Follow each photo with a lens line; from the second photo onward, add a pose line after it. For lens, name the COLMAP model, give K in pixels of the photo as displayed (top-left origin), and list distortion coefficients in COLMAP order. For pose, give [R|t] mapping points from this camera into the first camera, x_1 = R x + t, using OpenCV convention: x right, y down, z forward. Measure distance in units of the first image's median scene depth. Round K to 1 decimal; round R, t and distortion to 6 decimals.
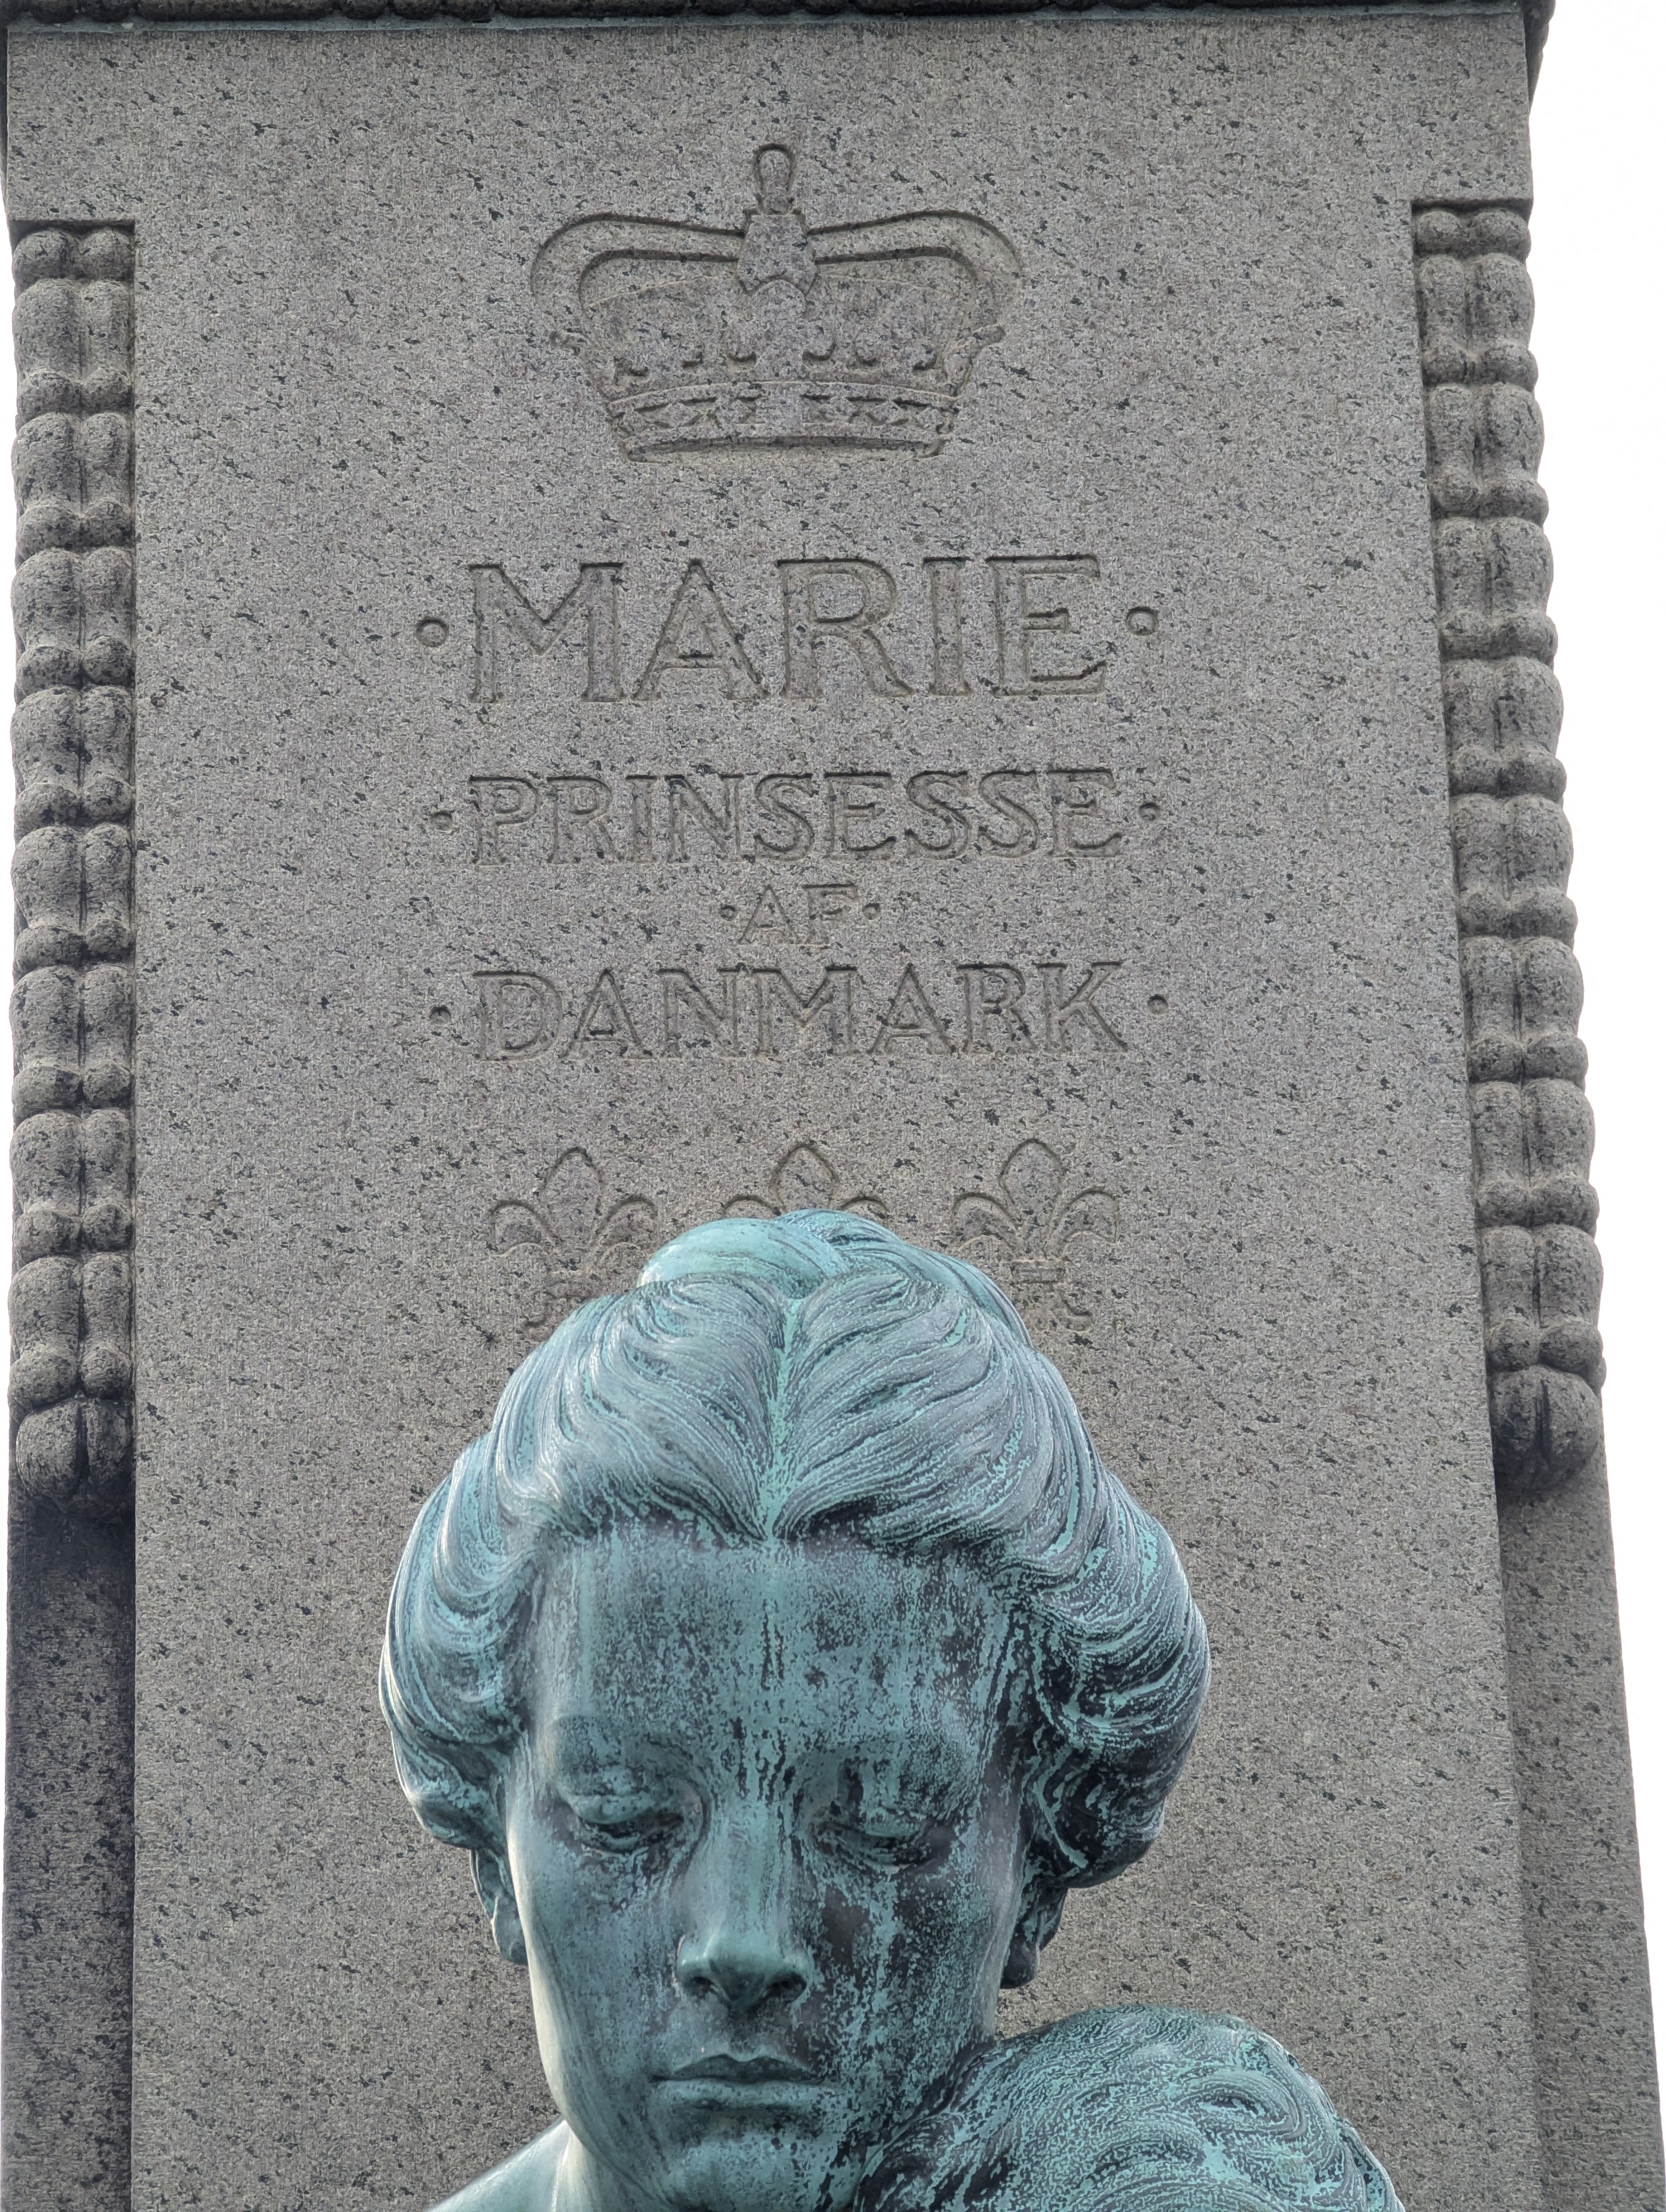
lens RADIAL K [[7915.2, 0, 833.0], [0, 7915.2, 1106.0], [0, 0, 1]] dist [0.248121, 1.191836]
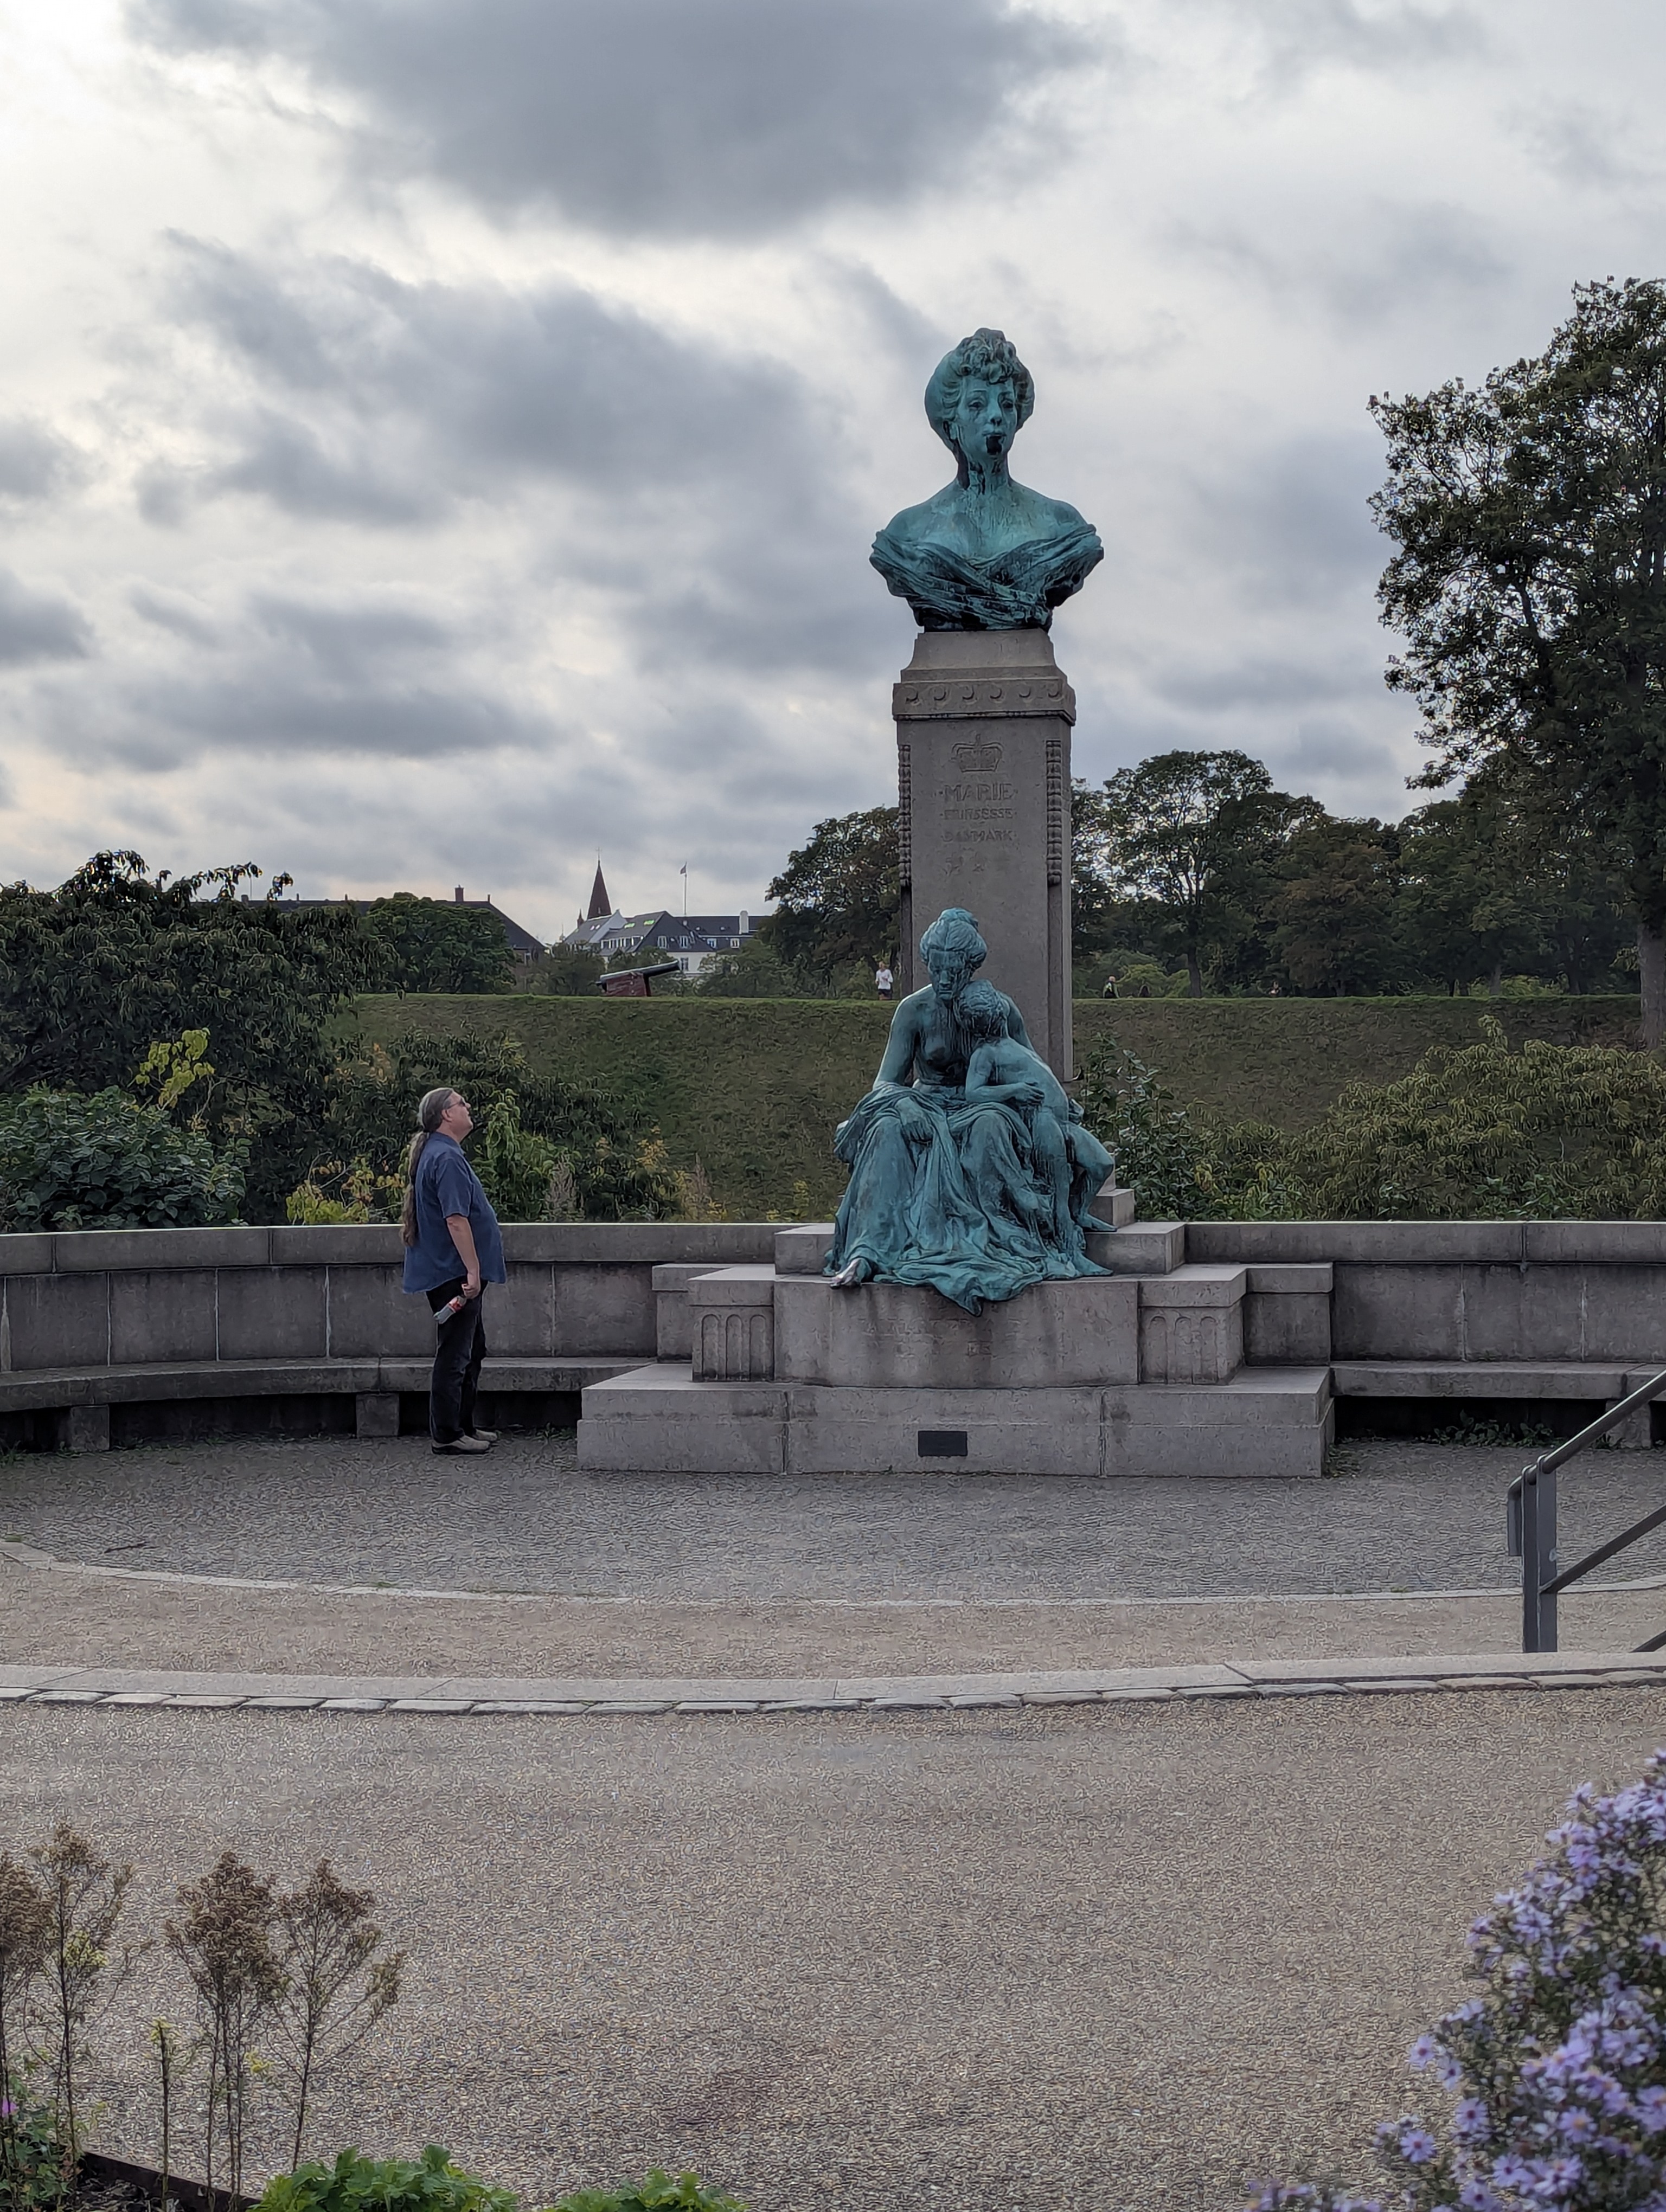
lens RADIAL K [[4578.9, 0, 833.0], [0, 4578.9, 1106.0], [0, 0, 1]] dist [0.216614, -3.534100]
pose [[0.981932, 0.021454, -0.188015, 0.876242], [0.052151, 0.924397, 0.377849, -1.822532], [0.181907, -0.380827, 0.906576, -4.210000]]
